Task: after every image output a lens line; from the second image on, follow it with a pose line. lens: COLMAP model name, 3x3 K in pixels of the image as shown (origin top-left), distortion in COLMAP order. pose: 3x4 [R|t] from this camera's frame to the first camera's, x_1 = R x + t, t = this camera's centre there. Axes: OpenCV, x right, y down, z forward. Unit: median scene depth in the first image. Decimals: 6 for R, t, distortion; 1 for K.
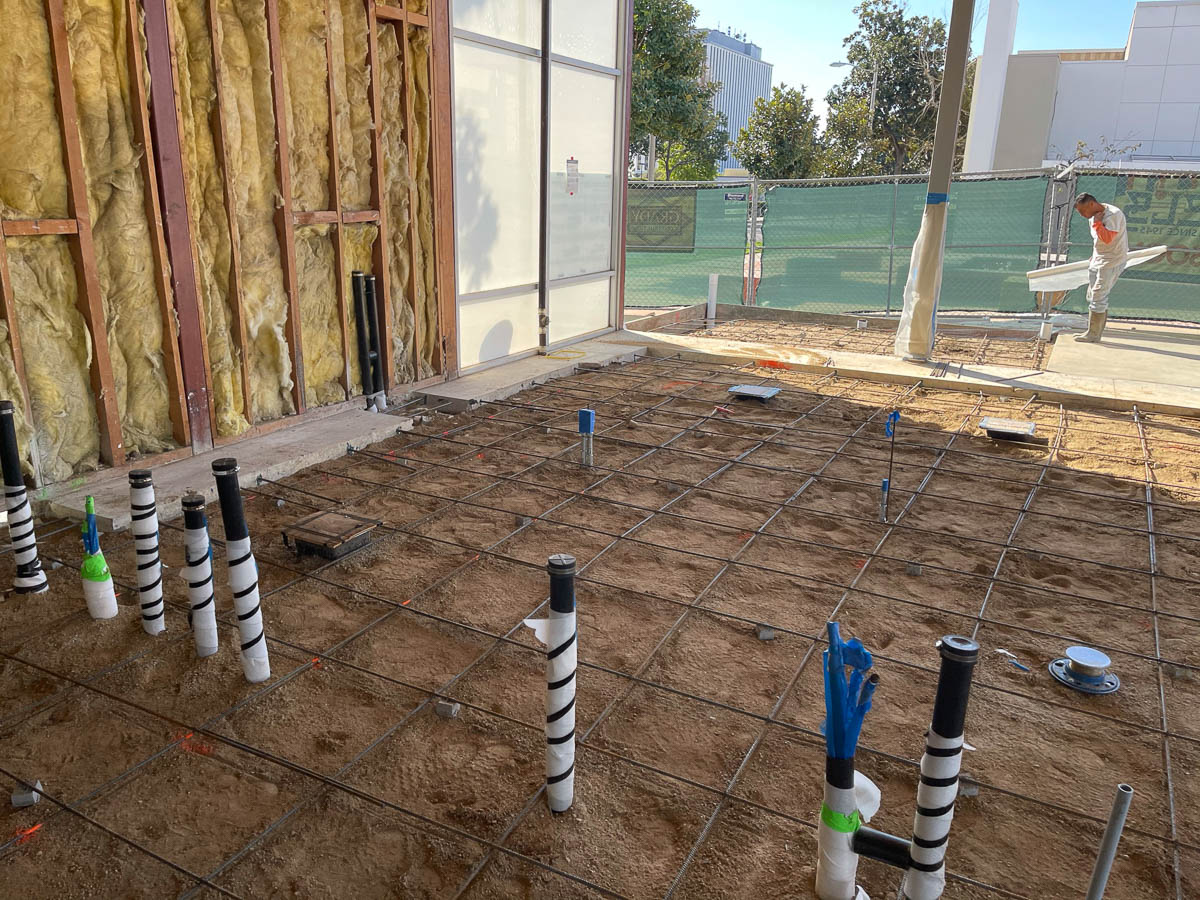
lens RADIAL K [[915.1, 0, 600.0], [0, 915.1, 450.0], [0, 0, 1]] dist [0.086599, -0.003822]
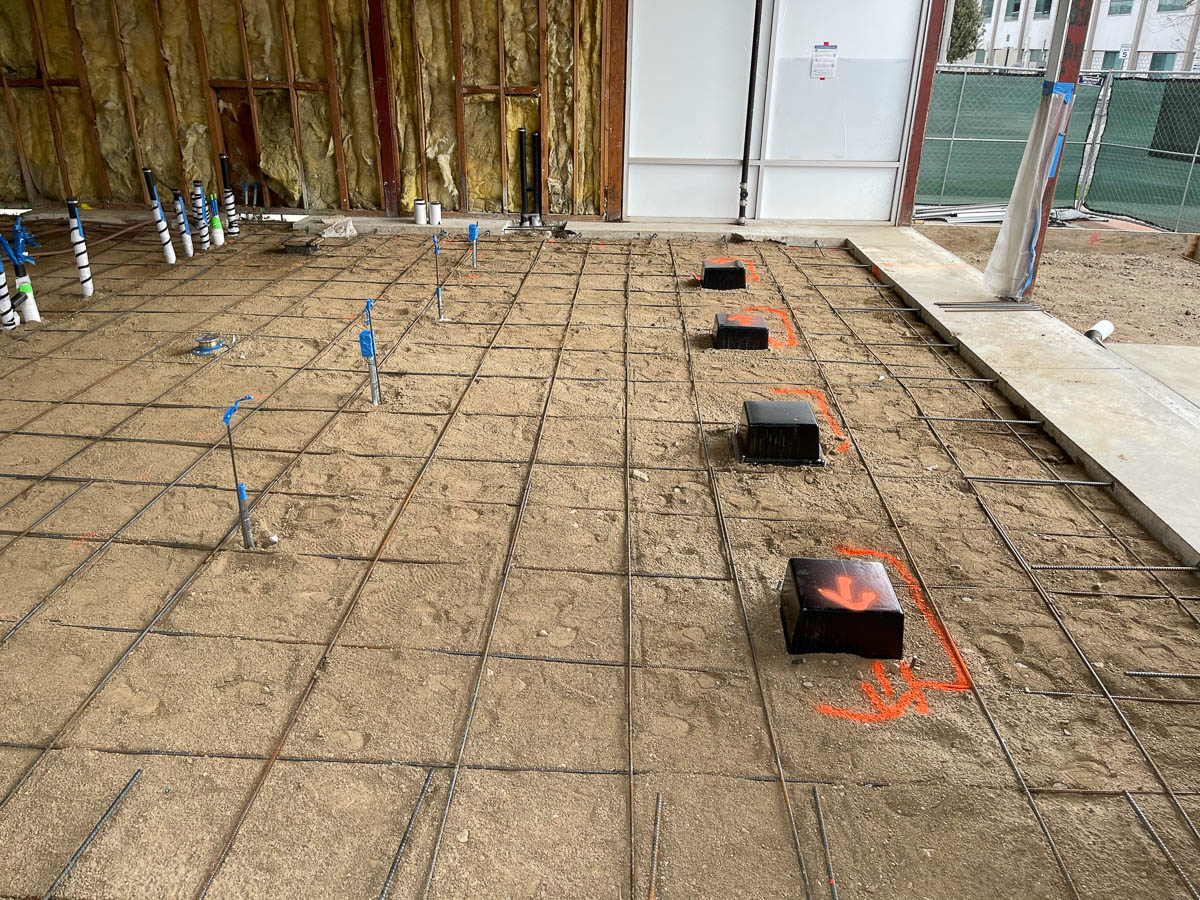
lens RADIAL K [[915.1, 0, 600.0], [0, 915.1, 450.0], [0, 0, 1]] dist [0.086599, -0.003822]
pose [[0.452074, 0.339464, -0.824859, 1.332048], [-0.258425, 0.934935, 0.243132, -0.109129], [0.853724, 0.103251, 0.510386, 0.414180]]
